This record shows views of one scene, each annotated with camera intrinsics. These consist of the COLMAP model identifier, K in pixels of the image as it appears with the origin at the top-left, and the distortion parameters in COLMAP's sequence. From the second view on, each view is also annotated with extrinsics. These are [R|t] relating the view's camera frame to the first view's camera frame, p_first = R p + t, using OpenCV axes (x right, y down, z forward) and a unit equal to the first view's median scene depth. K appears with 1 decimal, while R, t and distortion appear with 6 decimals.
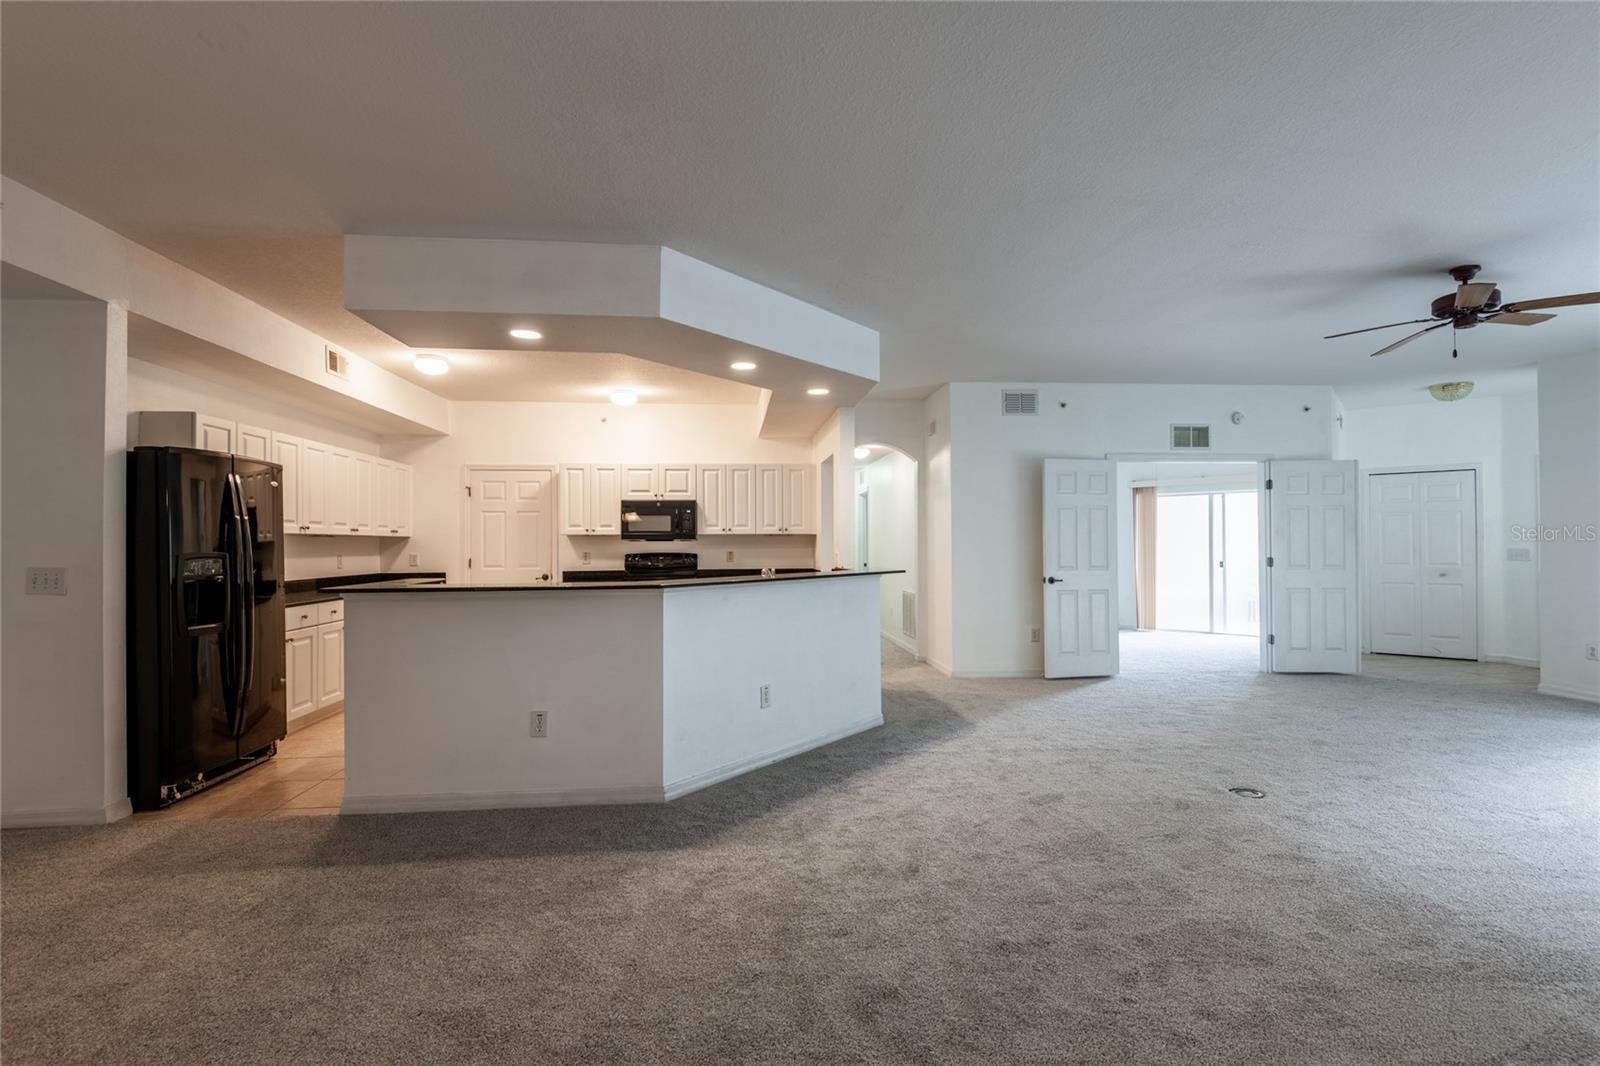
lens RADIAL K [[728.8, 0, 782.6], [0, 728.8, 538.1], [0, 0, 1]] dist [0.015560, -0.000608]
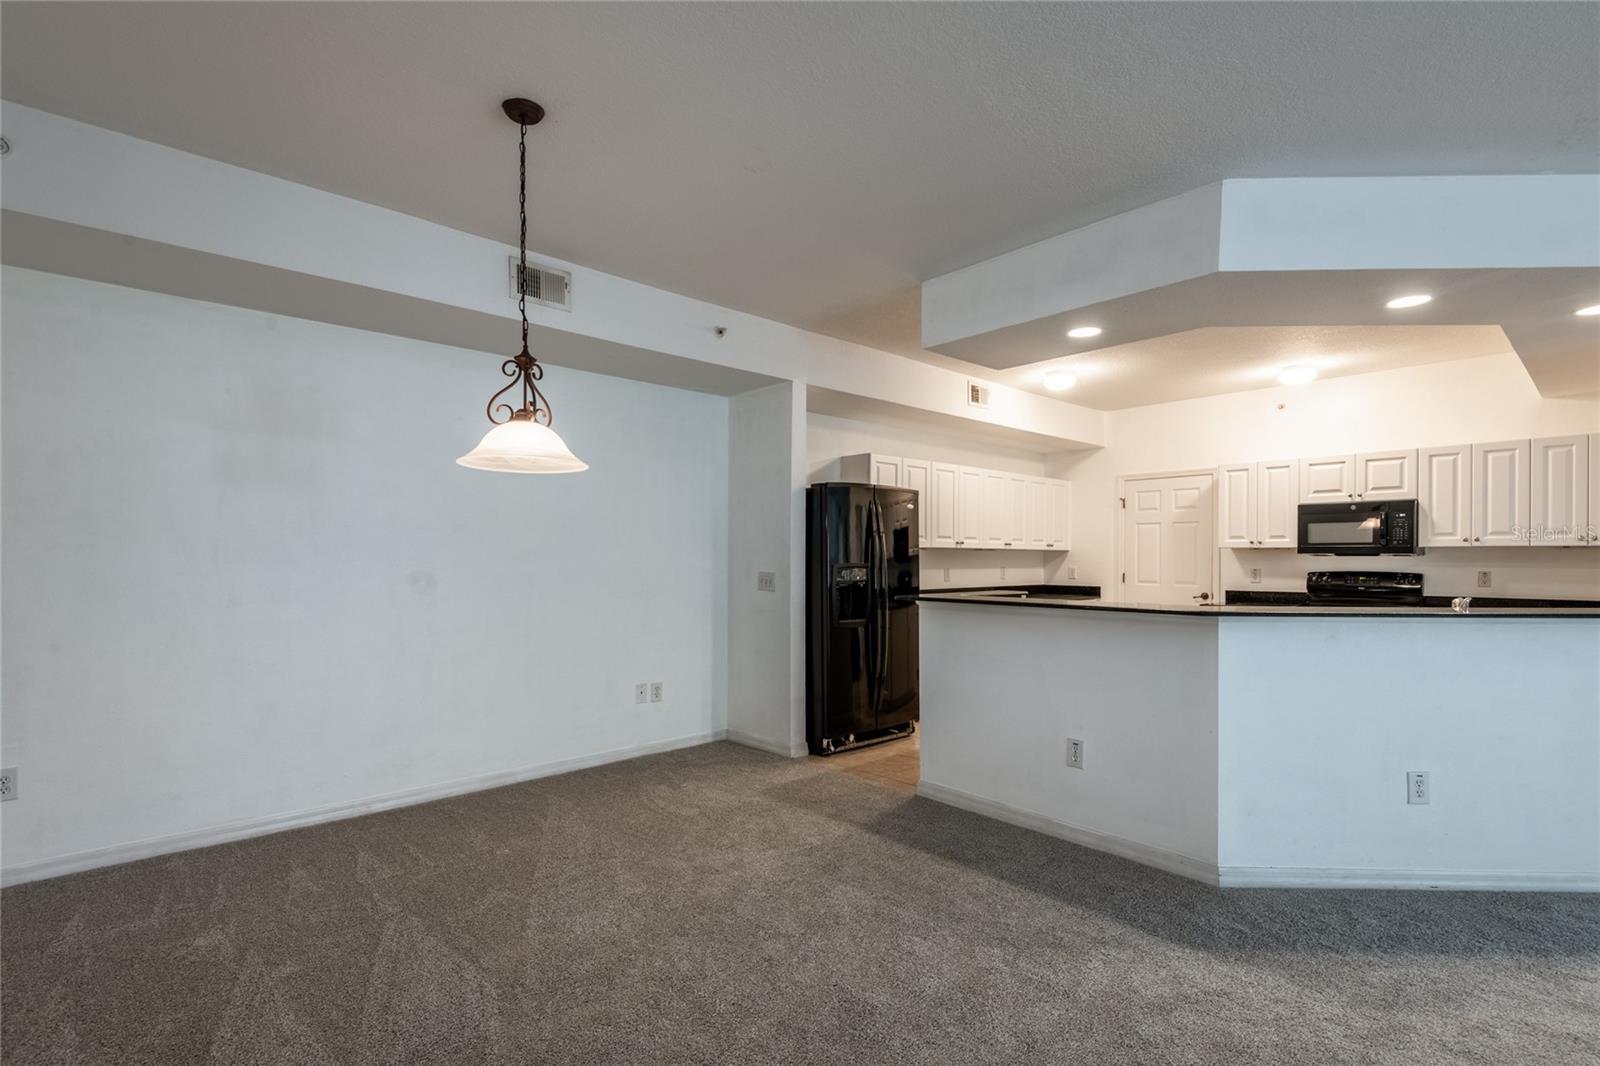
lens RADIAL K [[747.2, 0, 817.6], [0, 747.2, 558.9], [0, 0, 1]] dist [0.018406, -0.013787]
pose [[0.620134, 0.007488, -0.784460, 0.104679], [0.000403, 0.999951, 0.009864, -0.000554], [0.784496, -0.006433, 0.620101, 0.080654]]
